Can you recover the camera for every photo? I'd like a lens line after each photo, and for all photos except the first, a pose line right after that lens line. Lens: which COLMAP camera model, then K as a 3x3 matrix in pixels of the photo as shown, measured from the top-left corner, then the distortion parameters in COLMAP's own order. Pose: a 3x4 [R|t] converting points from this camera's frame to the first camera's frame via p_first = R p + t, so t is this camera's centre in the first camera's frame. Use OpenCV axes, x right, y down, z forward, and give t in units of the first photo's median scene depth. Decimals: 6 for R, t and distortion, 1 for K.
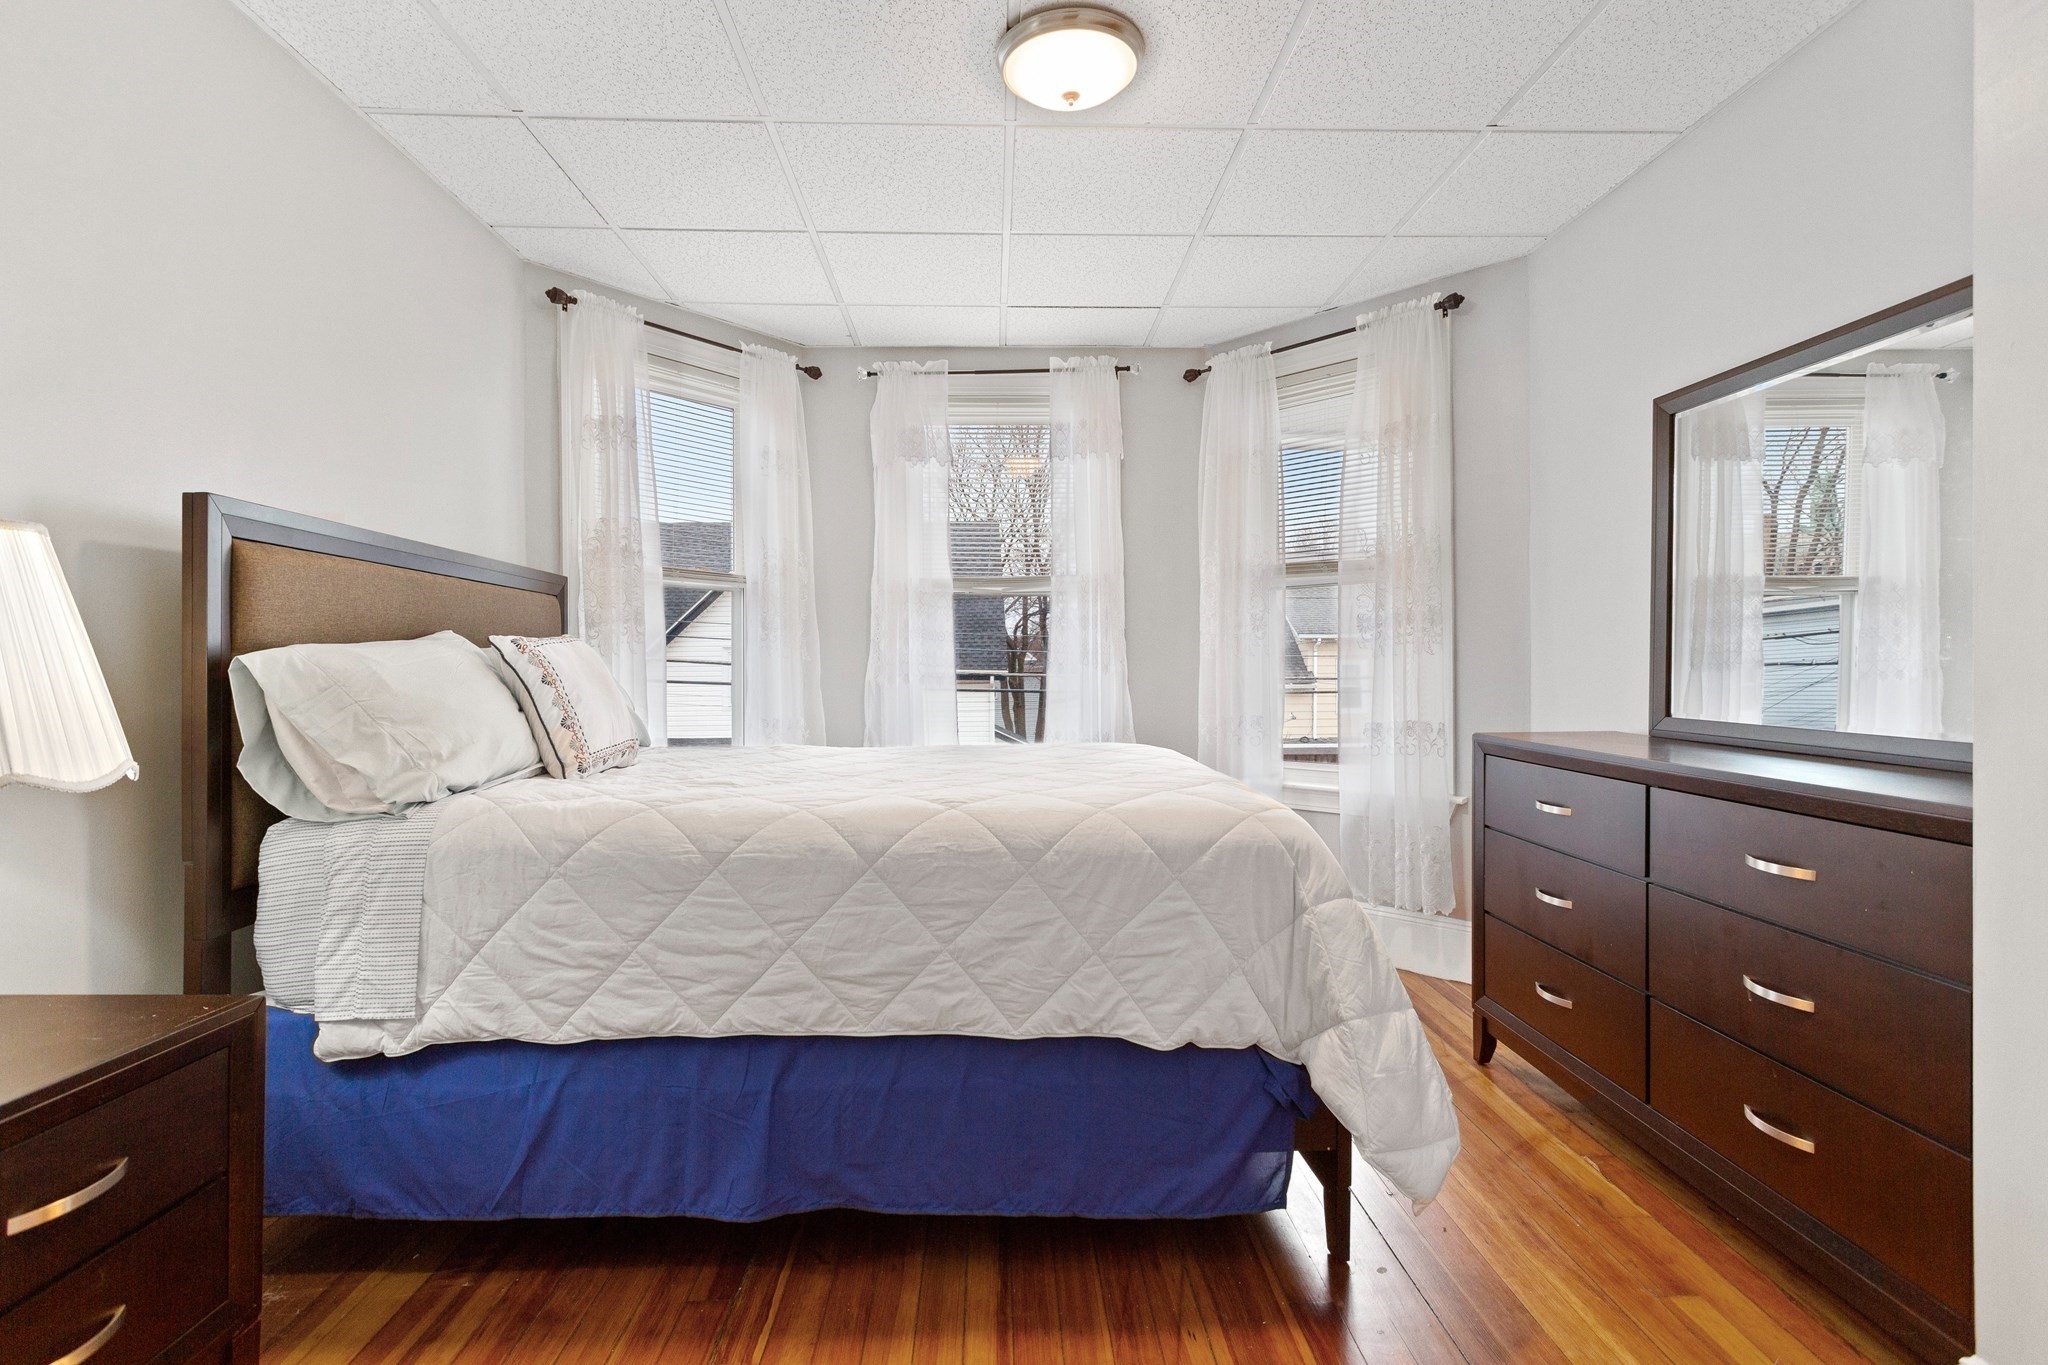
lens RADIAL K [[998.1, 0, 1018.2], [0, 998.1, 650.5], [0, 0, 1]] dist [0.001298, 0.001973]
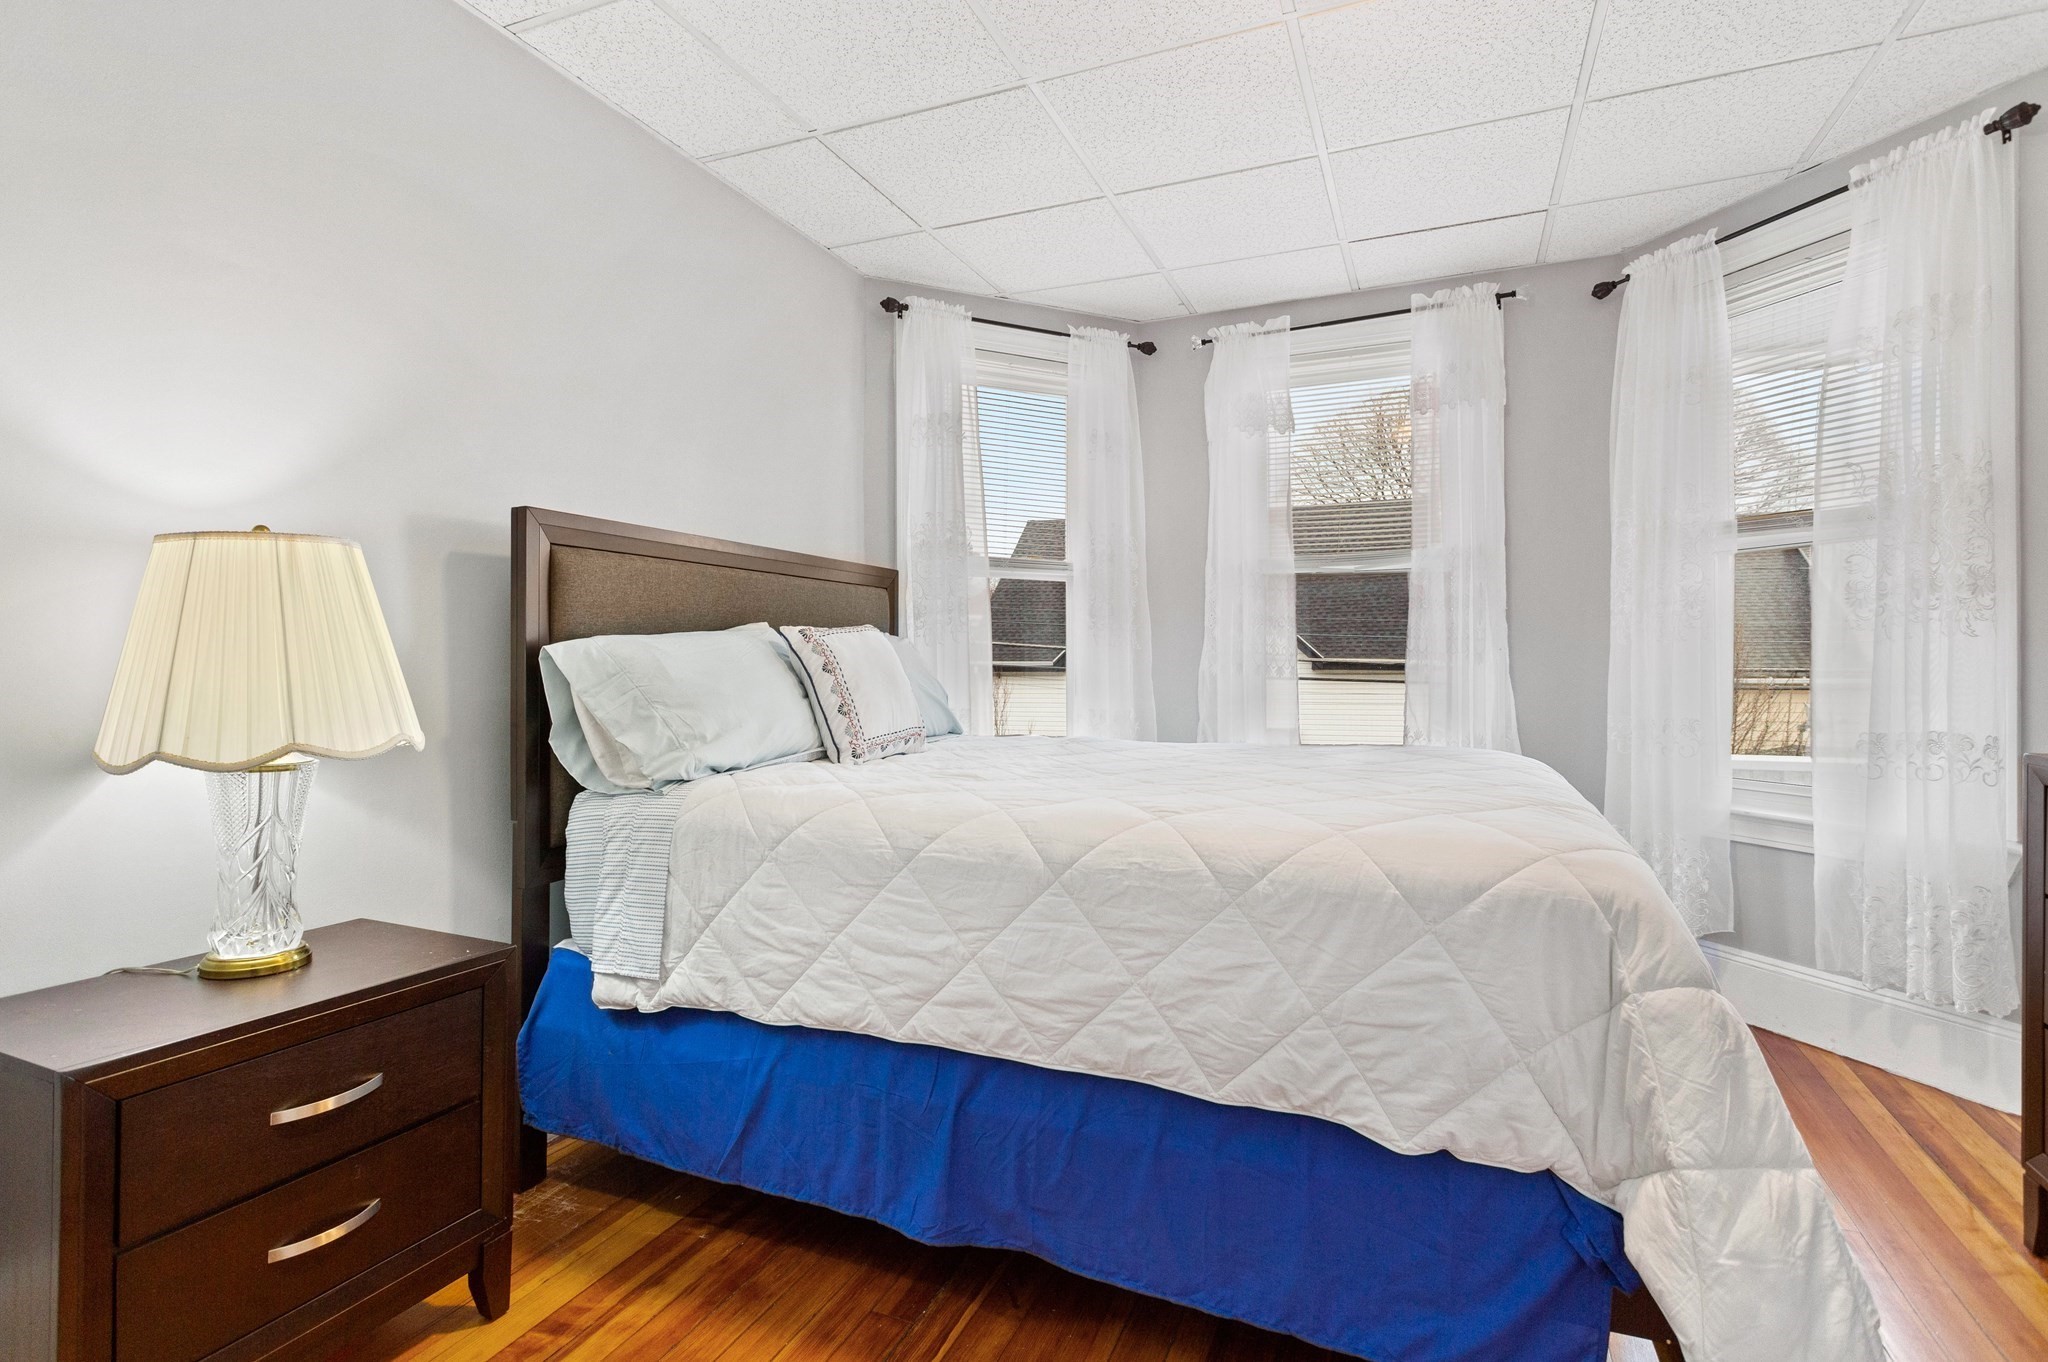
lens RADIAL K [[998.1, 0, 1018.2], [0, 998.1, 649.0], [0, 0, 1]] dist [0.001298, 0.001973]
pose [[0.908010, -0.004167, -0.418927, 0.193295], [0.007767, 0.999946, 0.006889, 0.005153], [0.418876, -0.009509, 0.907994, 0.177229]]
